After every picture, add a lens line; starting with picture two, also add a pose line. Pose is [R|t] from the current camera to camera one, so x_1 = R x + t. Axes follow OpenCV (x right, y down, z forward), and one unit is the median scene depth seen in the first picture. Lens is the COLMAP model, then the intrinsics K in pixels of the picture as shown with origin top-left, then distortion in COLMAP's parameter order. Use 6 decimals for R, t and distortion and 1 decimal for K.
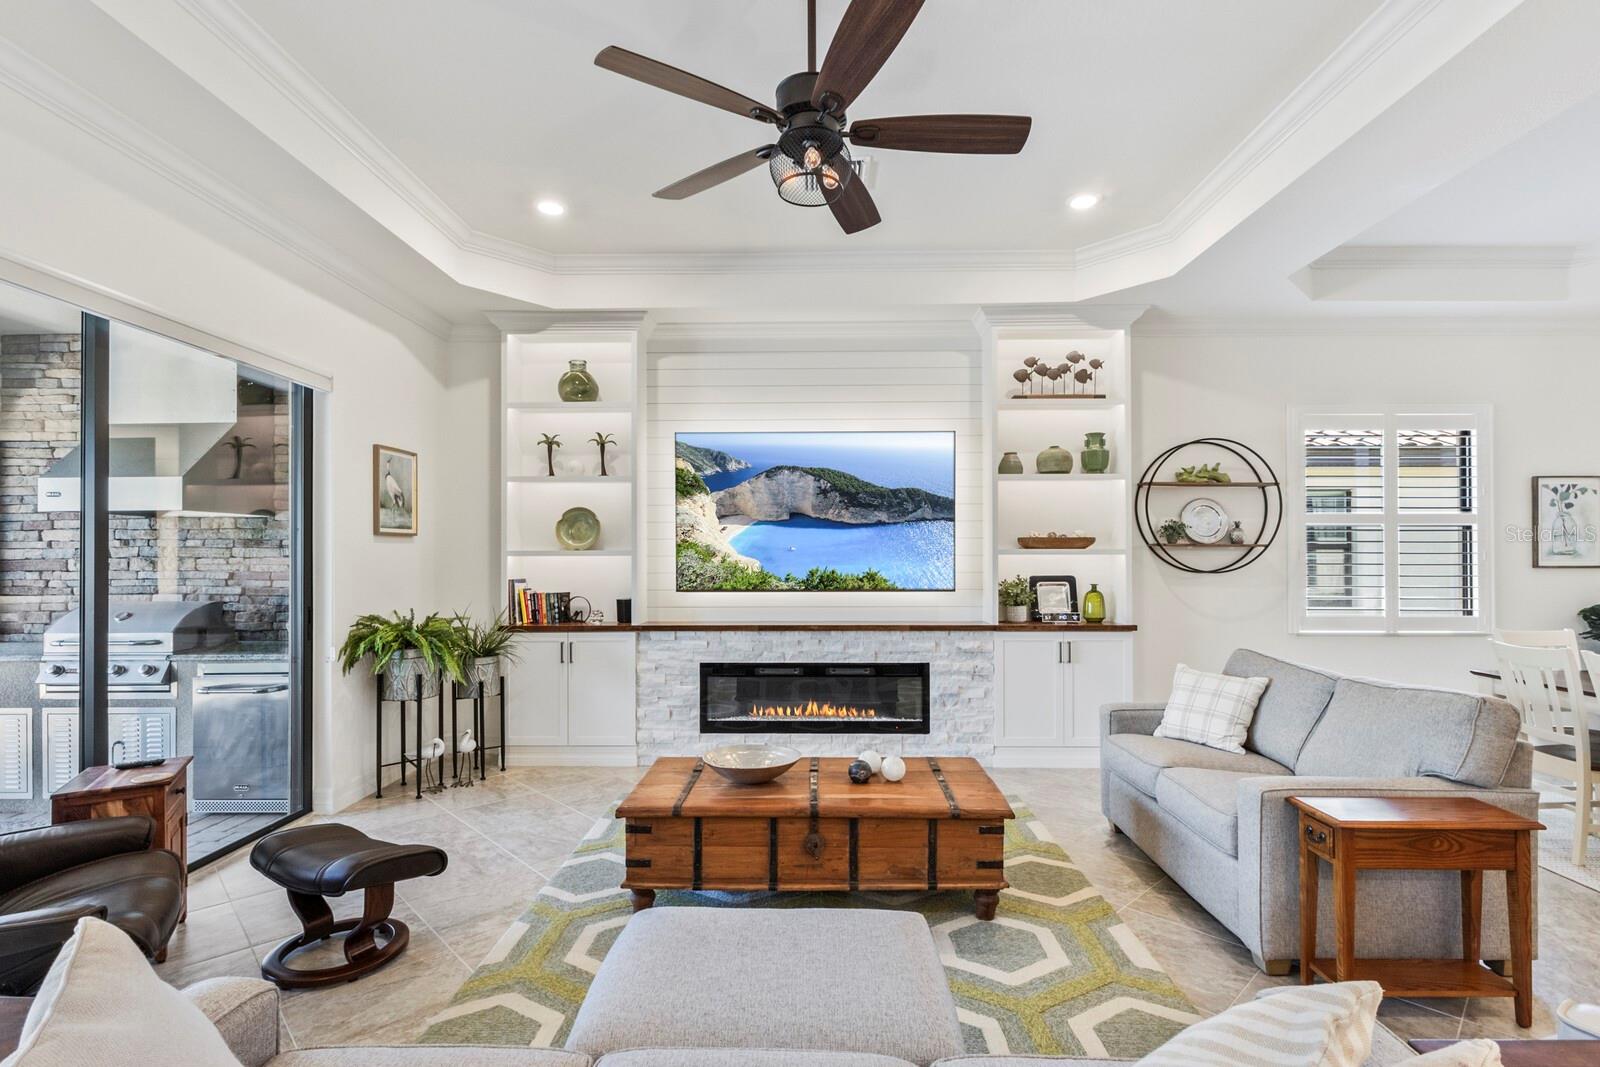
lens RADIAL K [[737.6, 0, 803.5], [0, 737.6, 547.5], [0, 0, 1]] dist [-0.004952, -0.000265]
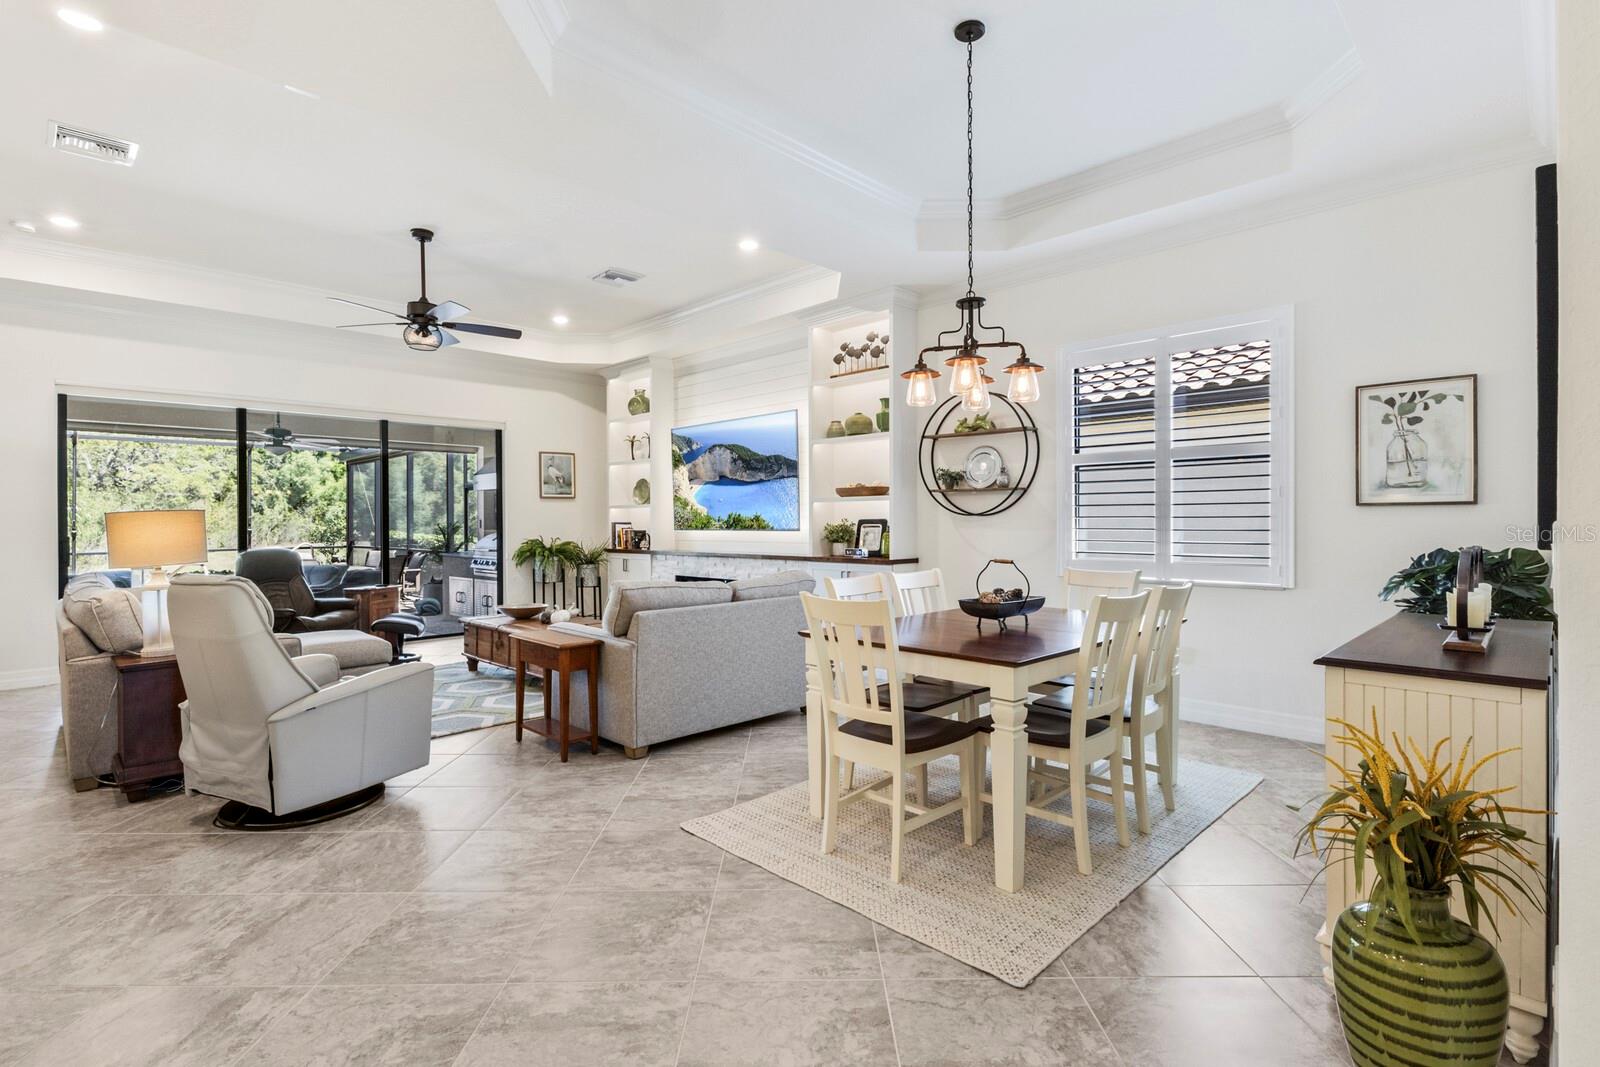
lens RADIAL K [[760.6, 0, 799.0], [0, 760.6, 528.1], [0, 0, 1]] dist [0.003453, 0.000446]
pose [[0.718049, 0.005272, -0.695973, 1.152576], [0.000933, 0.999963, 0.008537, 0.044159], [0.695992, -0.006779, 0.718017, 0.019657]]
